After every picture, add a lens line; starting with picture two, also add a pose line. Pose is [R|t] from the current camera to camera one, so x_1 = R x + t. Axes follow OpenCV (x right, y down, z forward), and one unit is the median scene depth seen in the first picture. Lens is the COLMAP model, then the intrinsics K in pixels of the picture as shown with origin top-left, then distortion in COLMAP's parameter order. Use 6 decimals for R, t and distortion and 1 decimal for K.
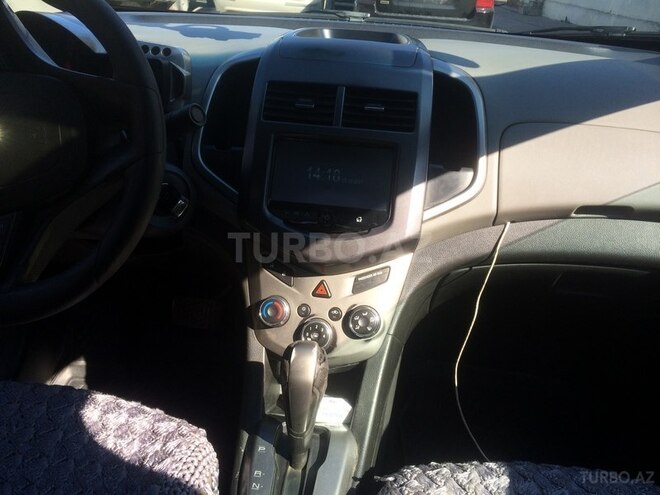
lens RADIAL K [[570.6, 0, 330.3], [0, 570.6, 246.0], [0, 0, 1]] dist [0.061620, -0.087087]
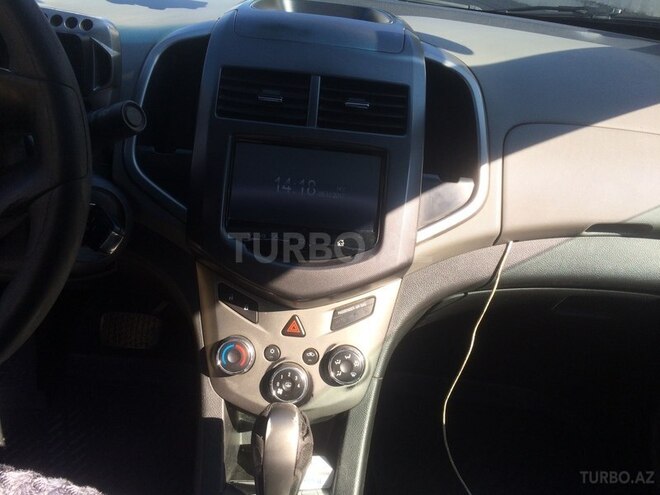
lens RADIAL K [[570.6, 0, 330.5], [0, 570.6, 248.4], [0, 0, 1]] dist [0.061620, -0.087087]
pose [[0.992804, -0.012885, 0.119059, -0.058432], [0.006228, 0.998405, 0.056119, -0.081235], [-0.119593, -0.054974, 0.991300, 0.187168]]
